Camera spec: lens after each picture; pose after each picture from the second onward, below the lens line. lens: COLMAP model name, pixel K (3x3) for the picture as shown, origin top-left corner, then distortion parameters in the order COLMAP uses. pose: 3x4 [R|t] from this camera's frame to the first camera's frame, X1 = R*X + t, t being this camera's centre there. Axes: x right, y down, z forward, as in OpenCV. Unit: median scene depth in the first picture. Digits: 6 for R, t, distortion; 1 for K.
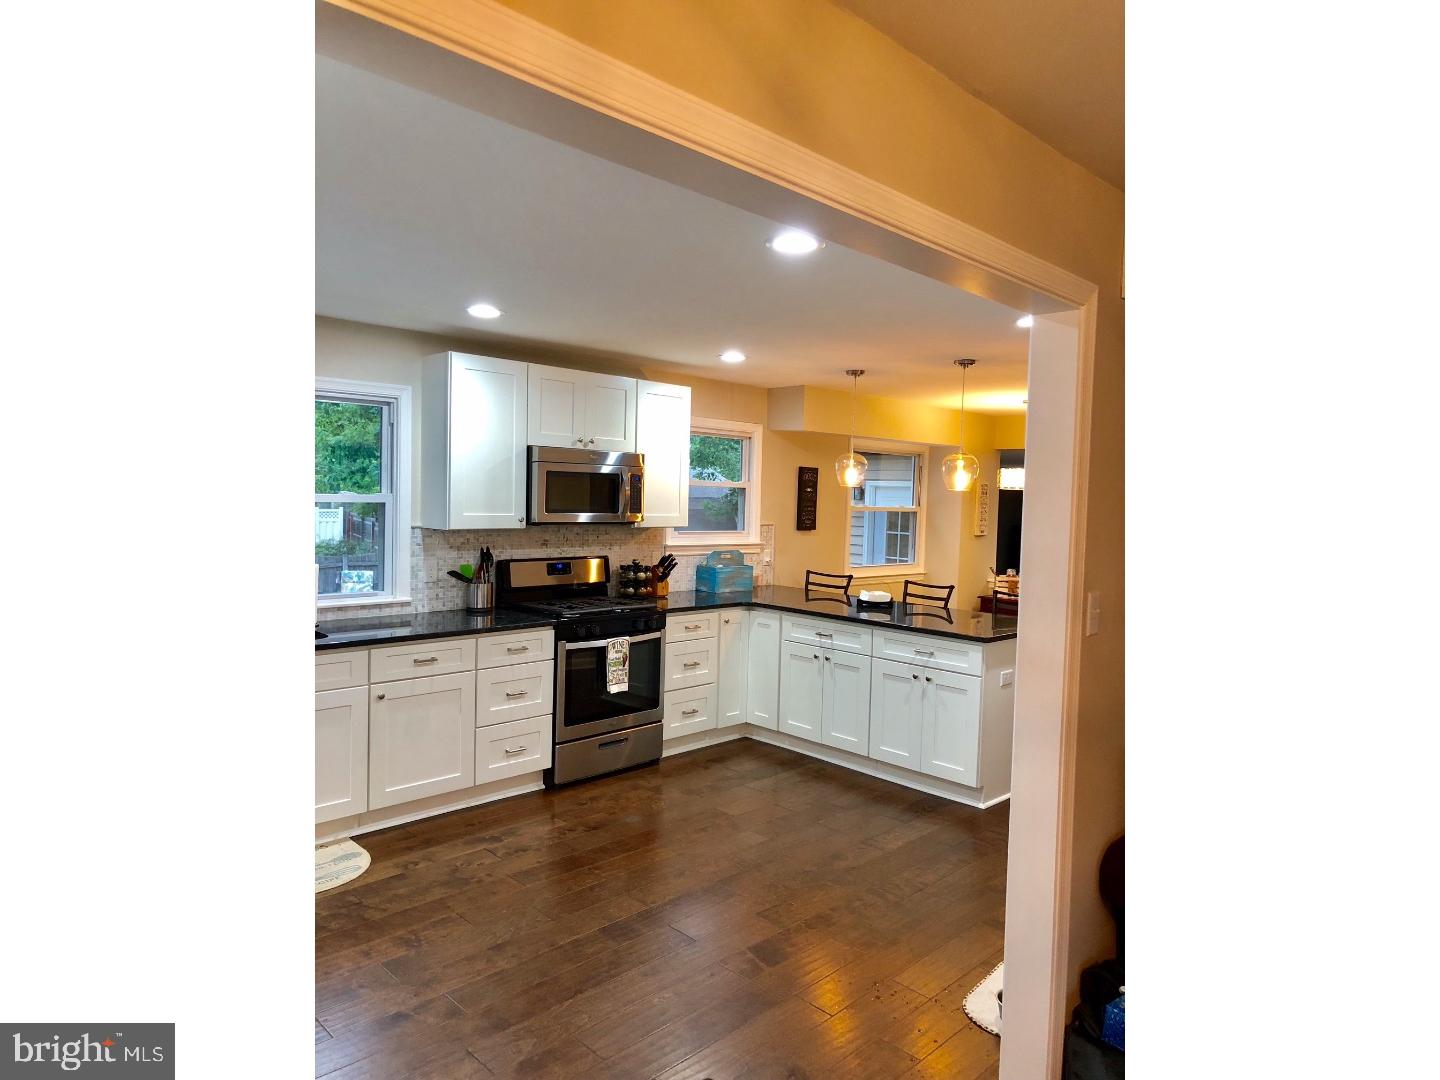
lens RADIAL K [[893.5, 0, 719.9], [0, 893.5, 511.5], [0, 0, 1]] dist [0.048382, -0.072859]
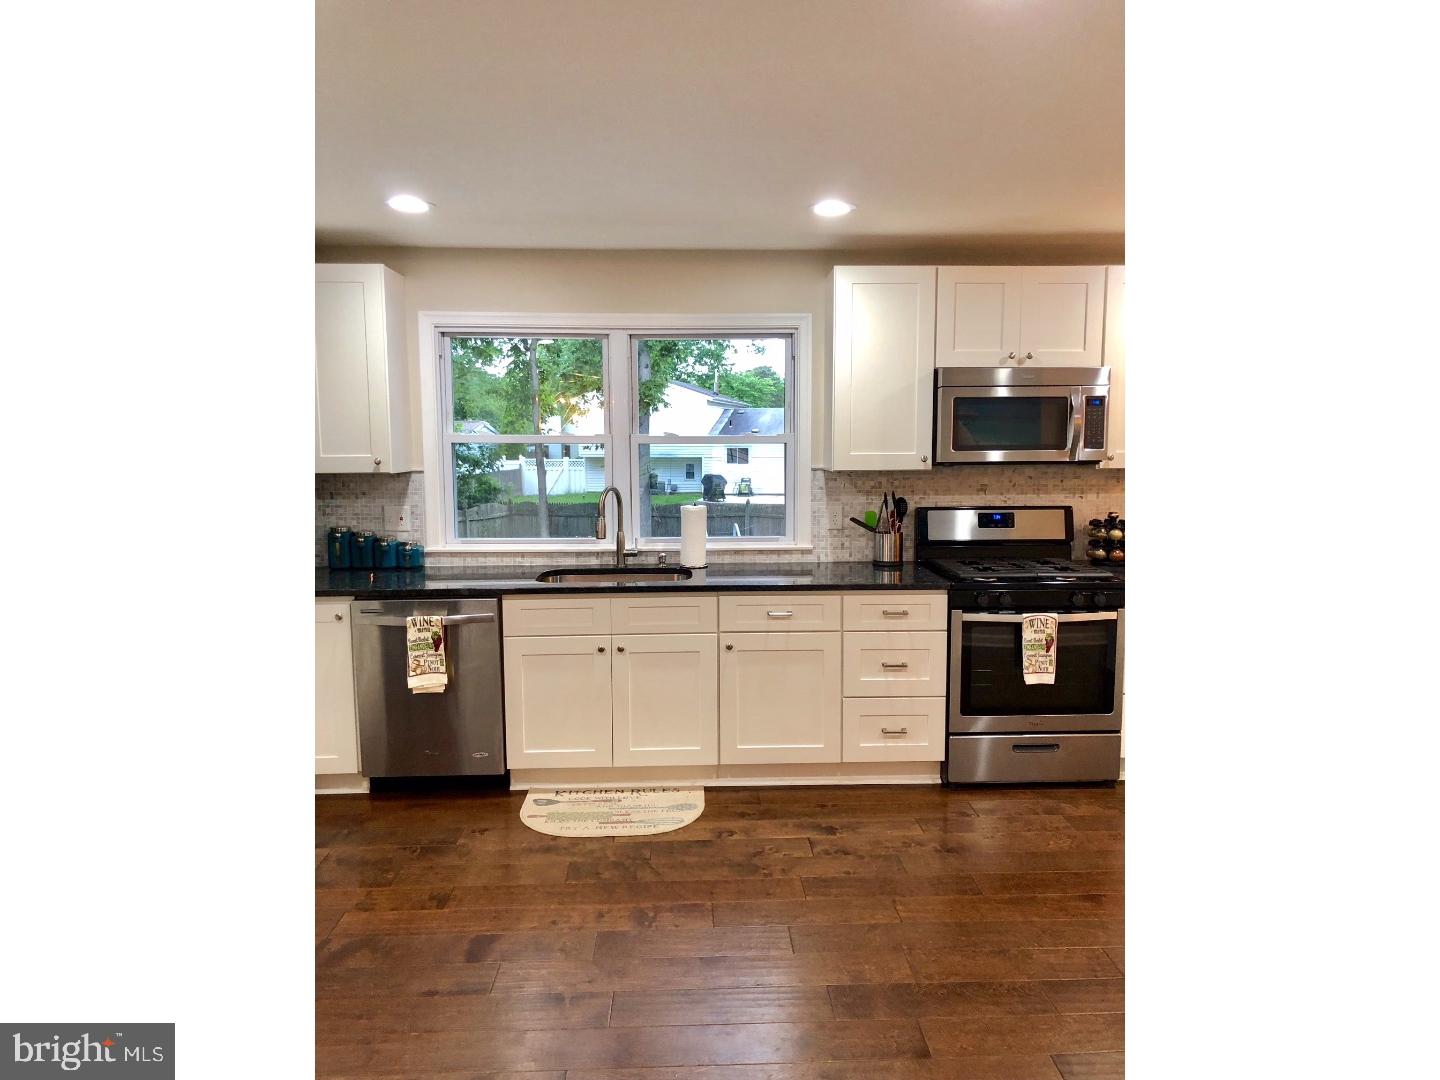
lens RADIAL K [[893.5, 0, 719.9], [0, 893.5, 511.5], [0, 0, 1]] dist [0.048382, -0.072859]
pose [[0.731542, 0.029695, -0.681150, 0.209759], [0.007870, 0.998617, 0.051988, 0.013188], [0.681751, -0.043392, 0.730296, 0.267017]]
